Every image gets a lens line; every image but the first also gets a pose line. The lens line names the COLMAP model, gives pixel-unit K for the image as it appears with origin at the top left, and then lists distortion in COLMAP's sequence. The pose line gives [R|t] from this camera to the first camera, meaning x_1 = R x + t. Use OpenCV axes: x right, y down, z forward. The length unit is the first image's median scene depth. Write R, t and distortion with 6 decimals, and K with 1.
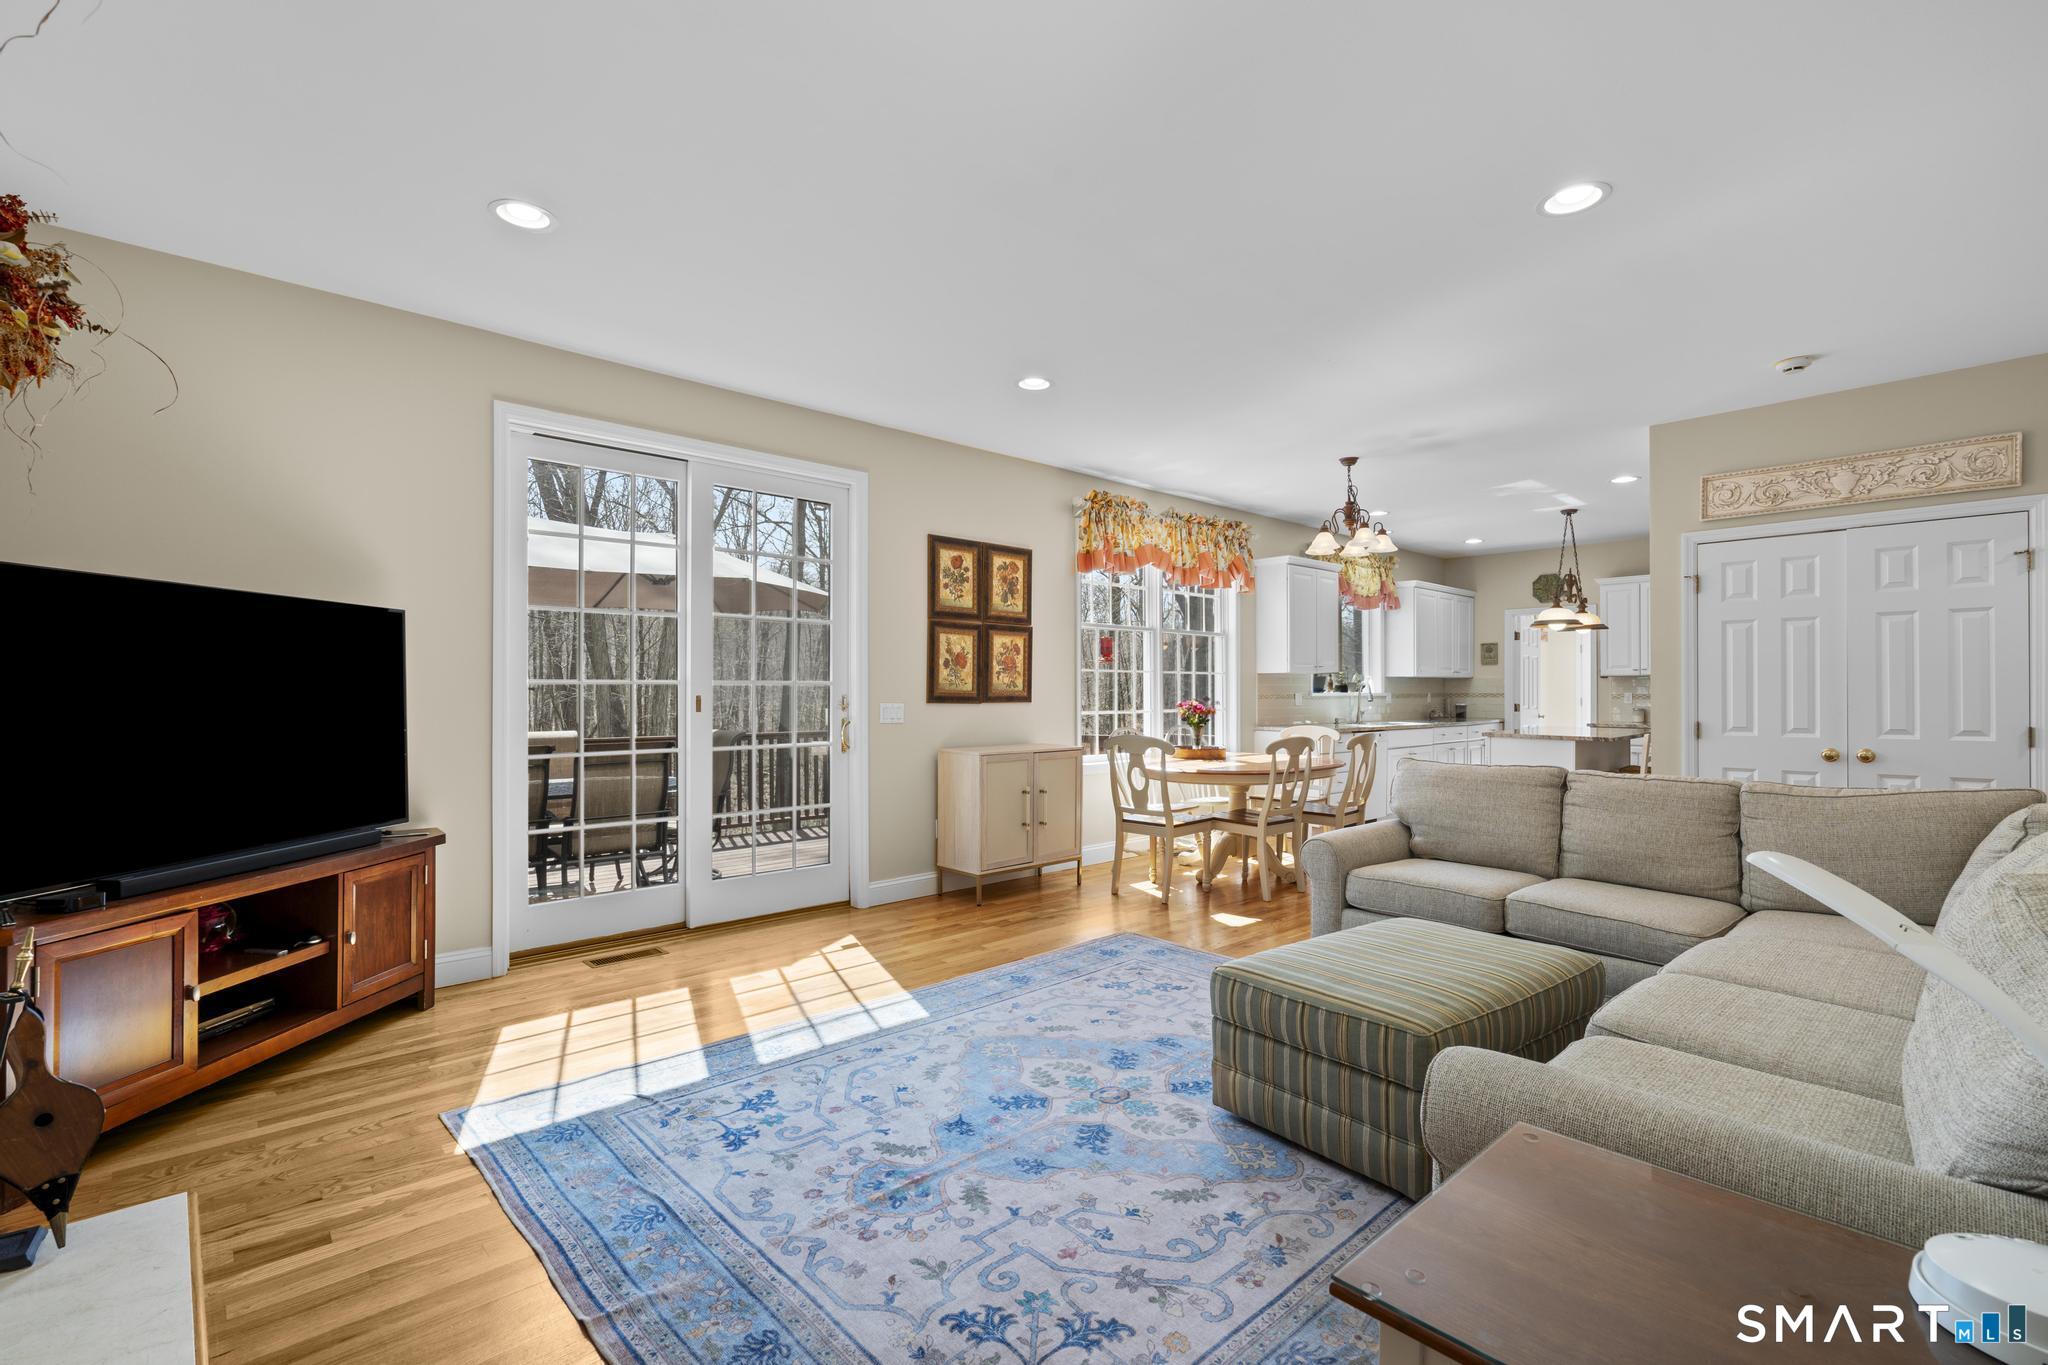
lens RADIAL K [[917.0, 0, 1019.6], [0, 917.0, 687.4], [0, 0, 1]] dist [-0.005113, 0.000196]
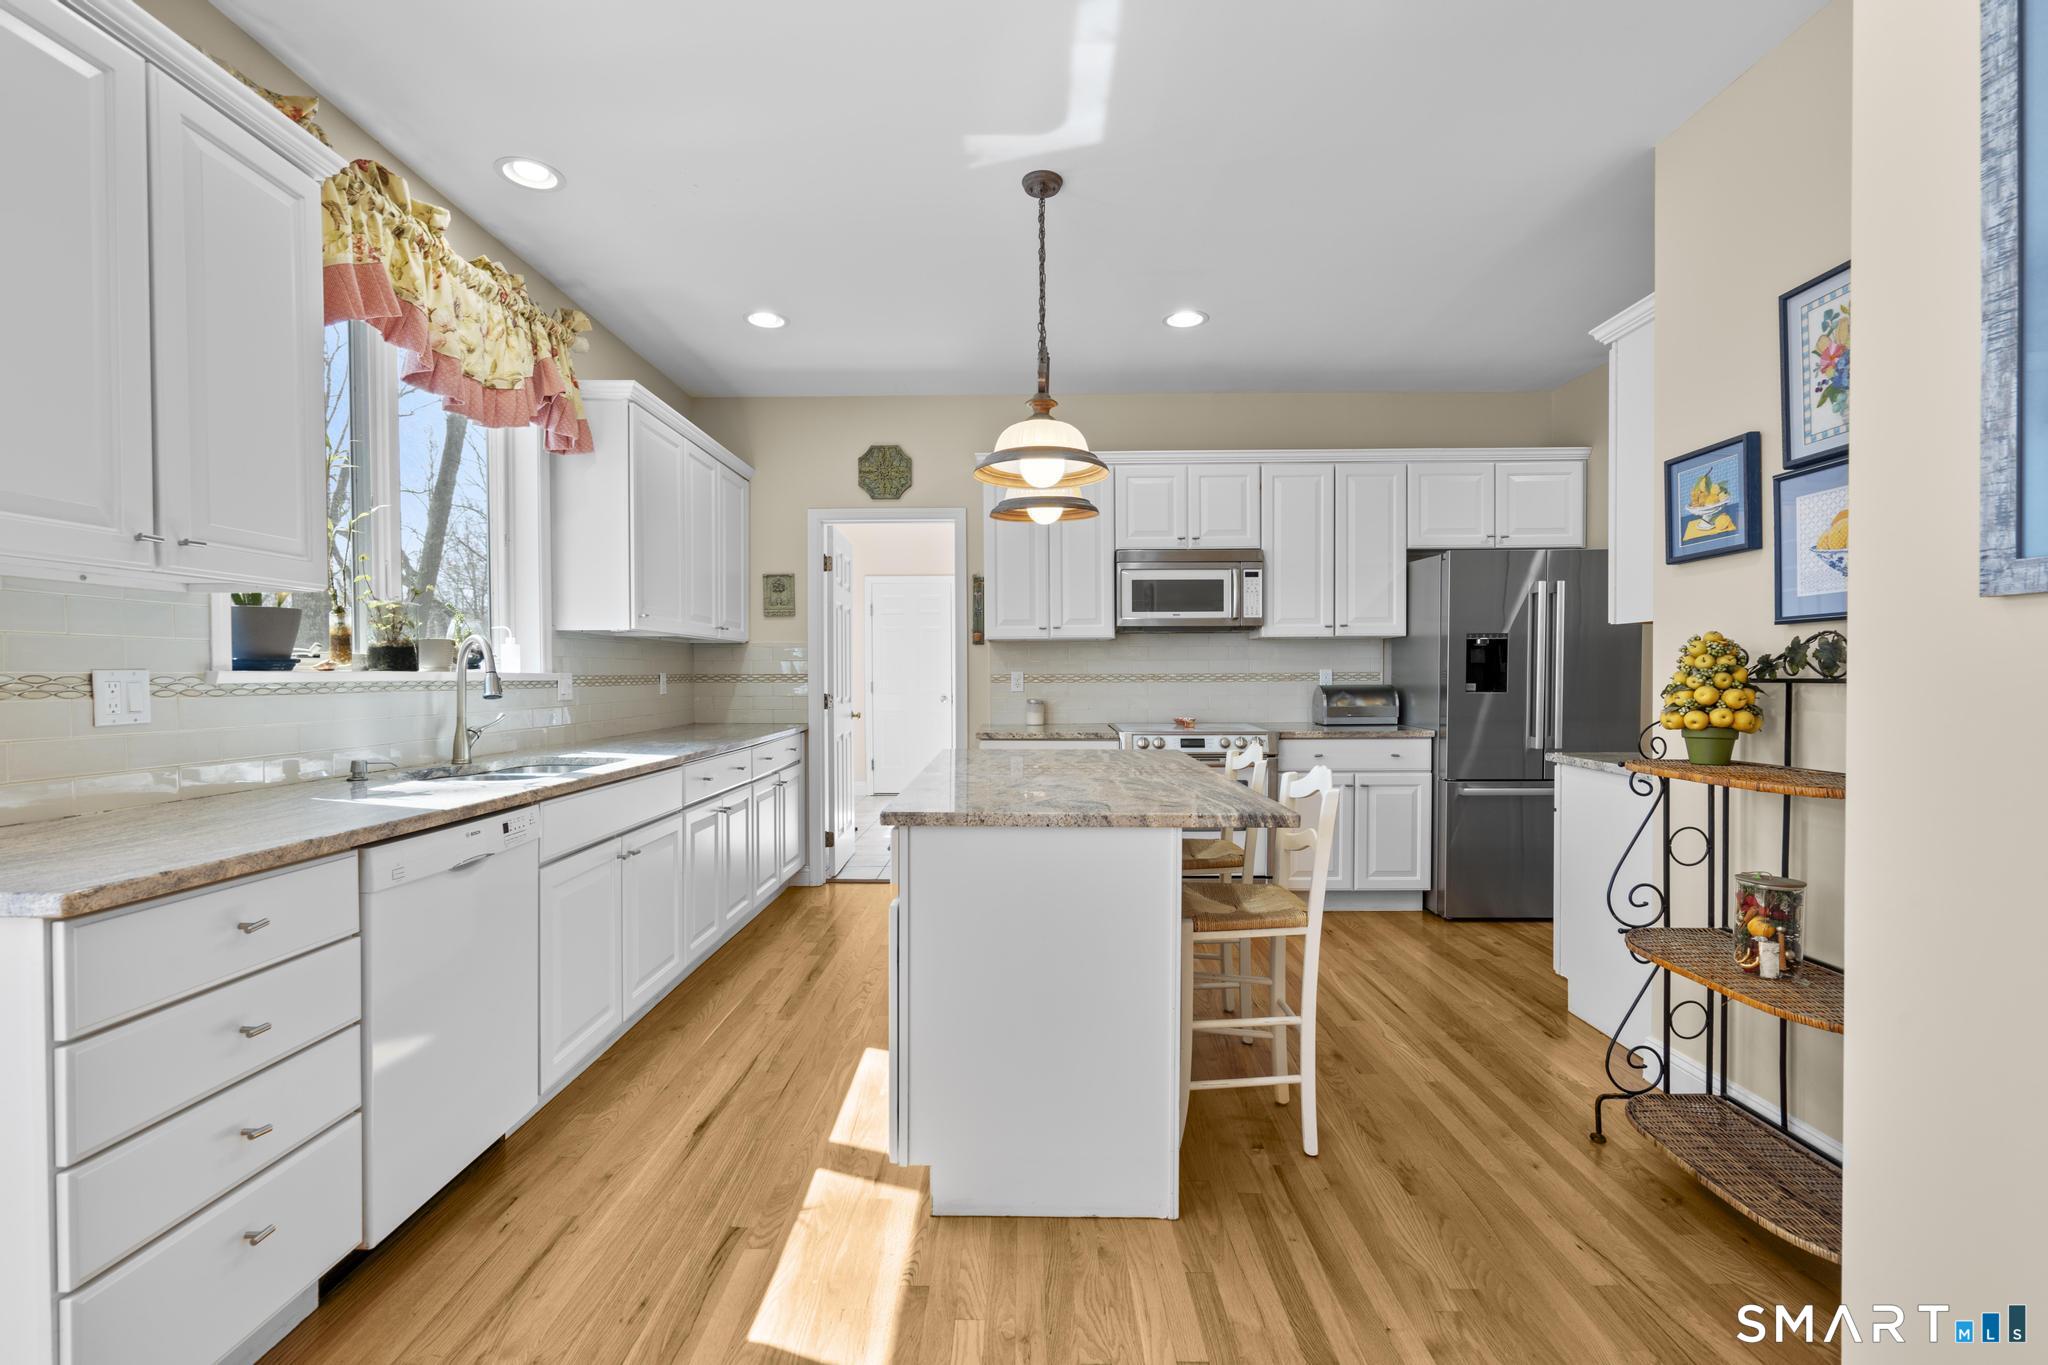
lens RADIAL K [[917.0, 0, 1019.6], [0, 917.0, 687.4], [0, 0, 1]] dist [-0.005113, 0.000196]
pose [[0.687796, -0.013288, 0.725782, 0.504812], [0.001352, 0.999854, 0.017024, 0.011483], [-0.725902, -0.010728, 0.687714, 1.180188]]
